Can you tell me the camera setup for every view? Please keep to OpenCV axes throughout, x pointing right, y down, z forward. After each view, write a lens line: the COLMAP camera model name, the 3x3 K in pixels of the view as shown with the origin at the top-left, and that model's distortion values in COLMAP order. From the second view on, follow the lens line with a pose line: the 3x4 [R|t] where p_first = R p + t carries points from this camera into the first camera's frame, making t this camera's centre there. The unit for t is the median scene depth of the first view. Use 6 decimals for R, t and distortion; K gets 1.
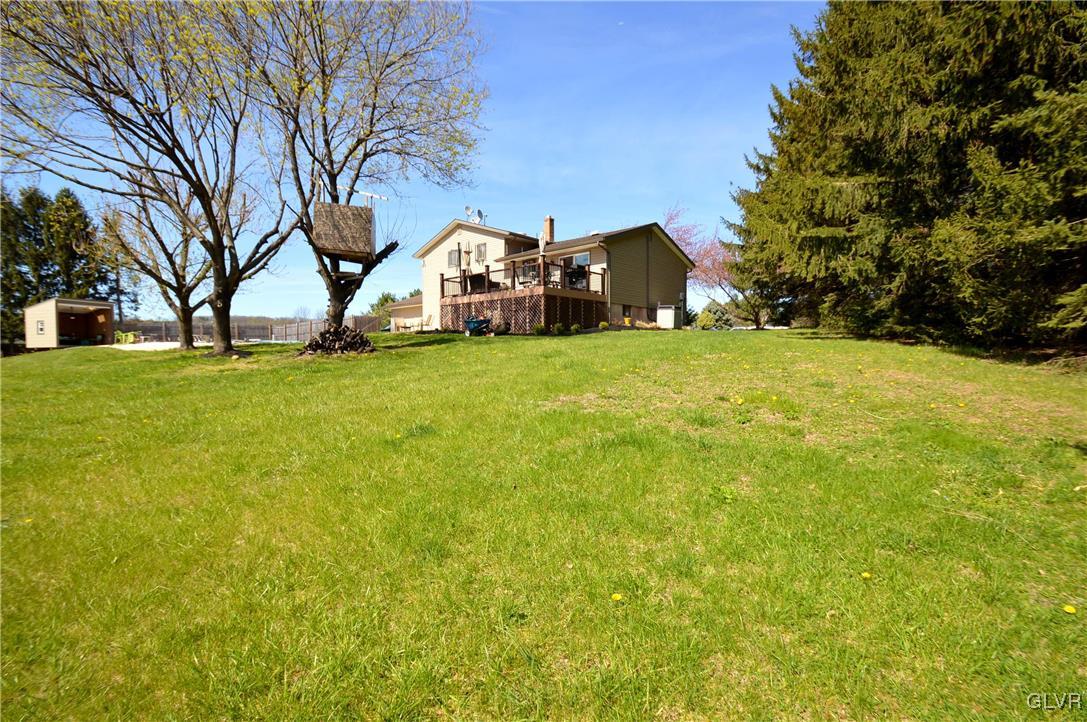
lens RADIAL K [[500.3, 0, 539.1], [0, 500.3, 362.3], [0, 0, 1]] dist [0.000244, -0.000160]
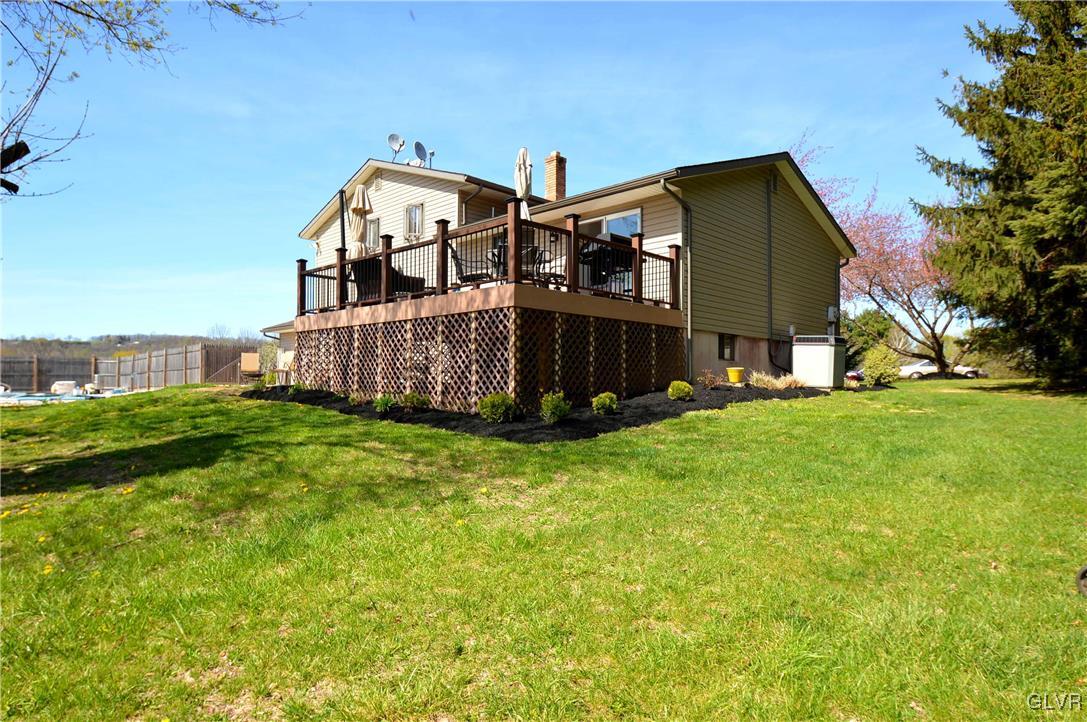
lens RADIAL K [[617.6, 0, 545.3], [0, 617.6, 361.9], [0, 0, 1]] dist [-0.006338, -0.000873]
pose [[0.999400, 0.009480, -0.033325, 0.039770], [-0.011161, 0.998655, -0.050623, -0.065402], [0.032800, 0.050964, 0.998162, 0.493631]]
